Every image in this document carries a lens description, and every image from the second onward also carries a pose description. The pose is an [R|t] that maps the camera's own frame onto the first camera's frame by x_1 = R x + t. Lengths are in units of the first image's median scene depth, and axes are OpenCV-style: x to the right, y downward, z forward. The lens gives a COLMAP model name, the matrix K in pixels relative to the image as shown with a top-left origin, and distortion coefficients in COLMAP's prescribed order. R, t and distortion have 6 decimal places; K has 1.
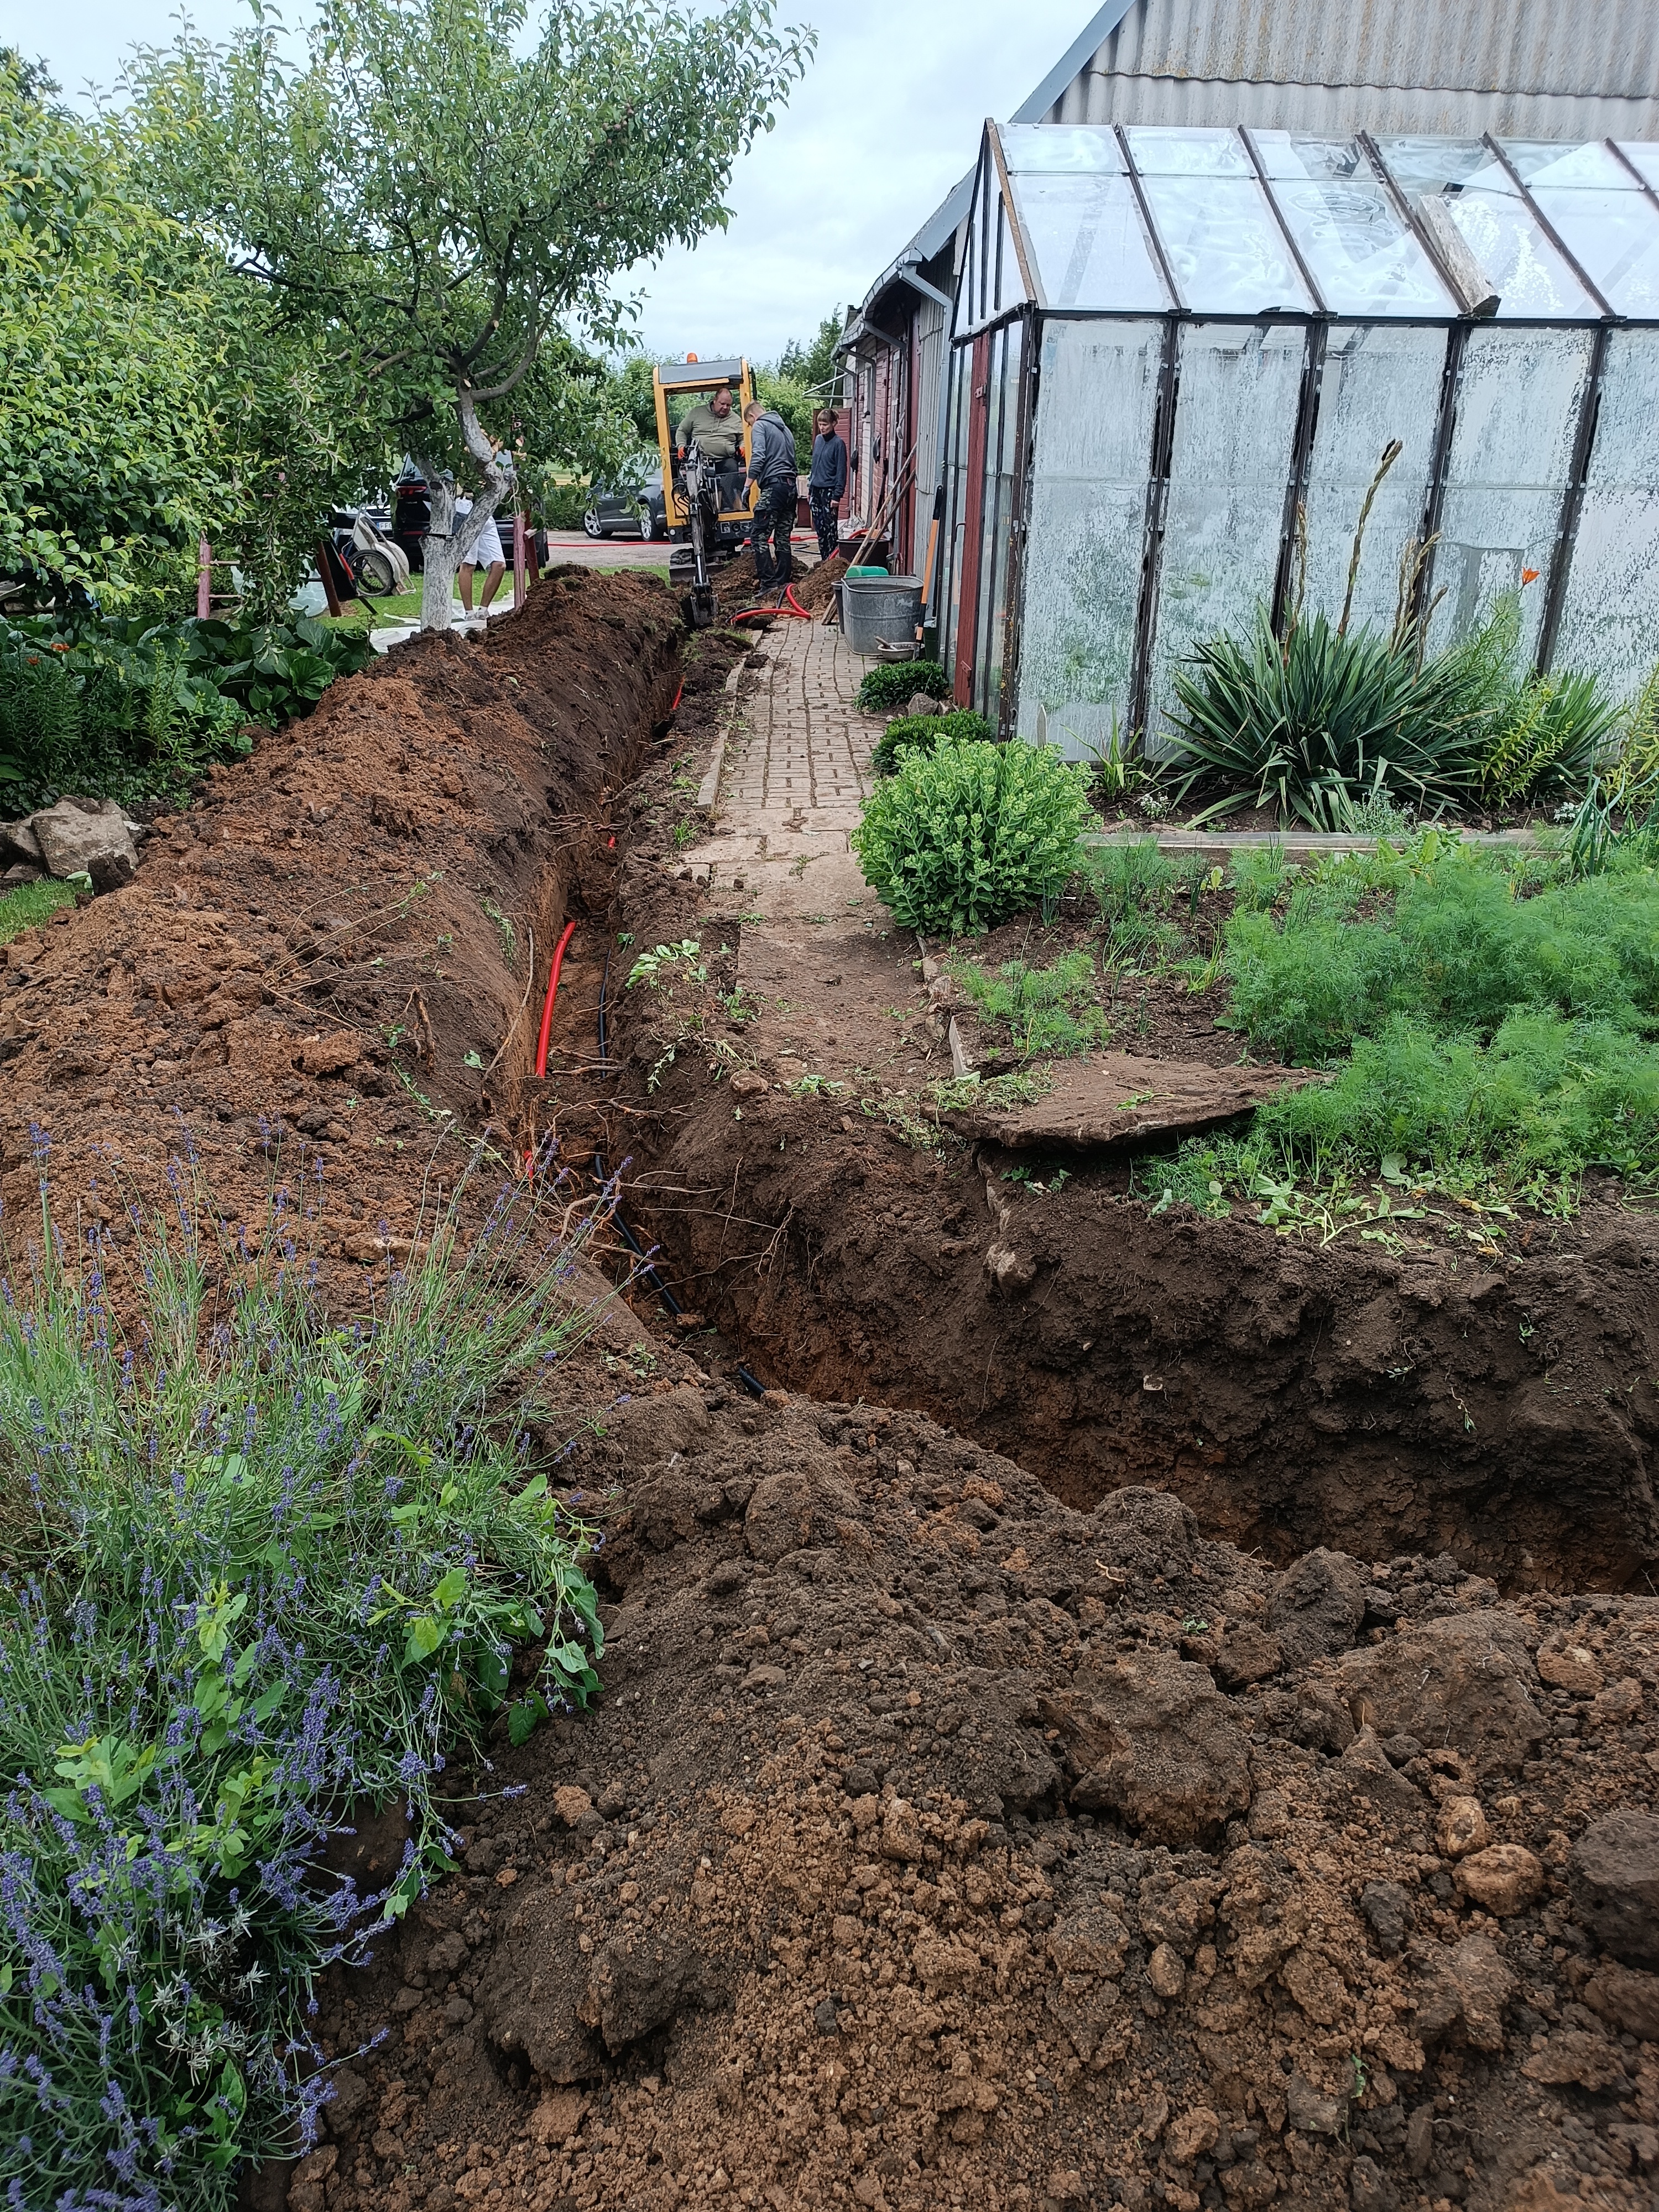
lens RADIAL K [[1557.6, 0, 820.1], [0, 1557.6, 1099.1], [0, 0, 1]] dist [0.029305, -0.002203]
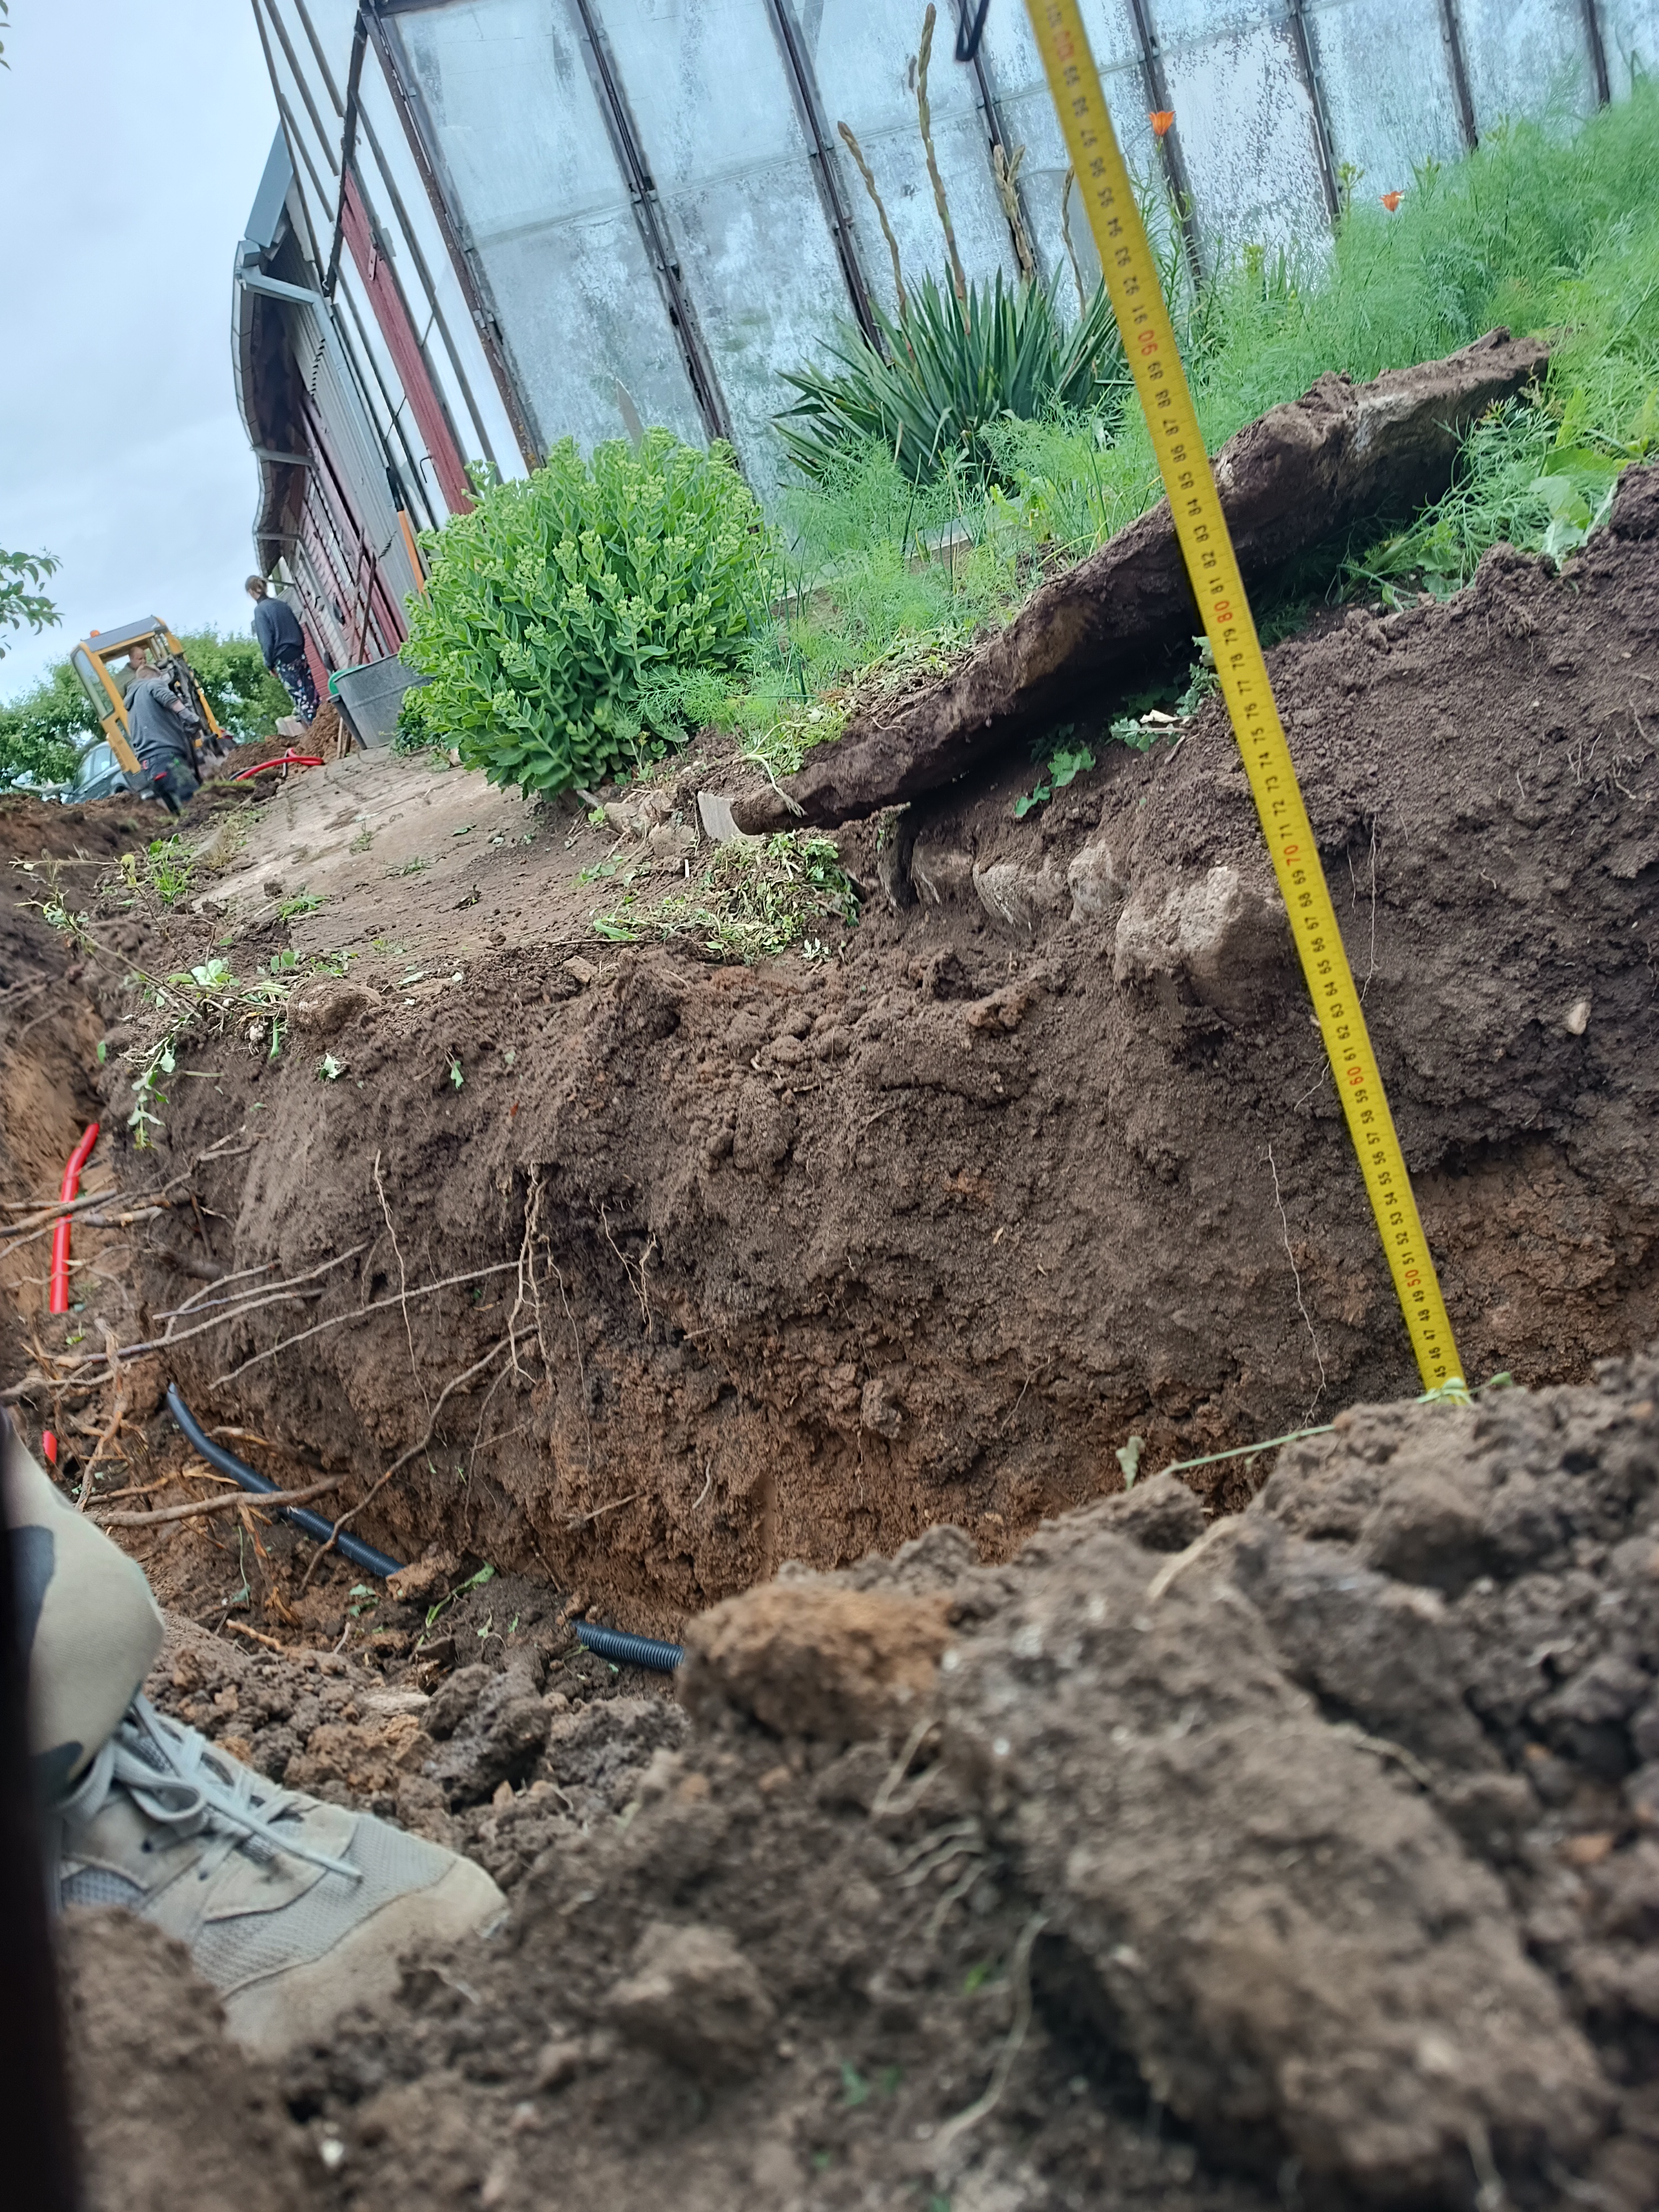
lens RADIAL K [[1557.6, 0, 820.1], [0, 1557.6, 1099.1], [0, 0, 1]] dist [0.029305, -0.002203]
pose [[0.898399, -0.389763, 0.202395, -0.014761], [0.412261, 0.907303, -0.082718, 0.066765], [-0.151393, 0.157754, 0.975804, 0.355729]]
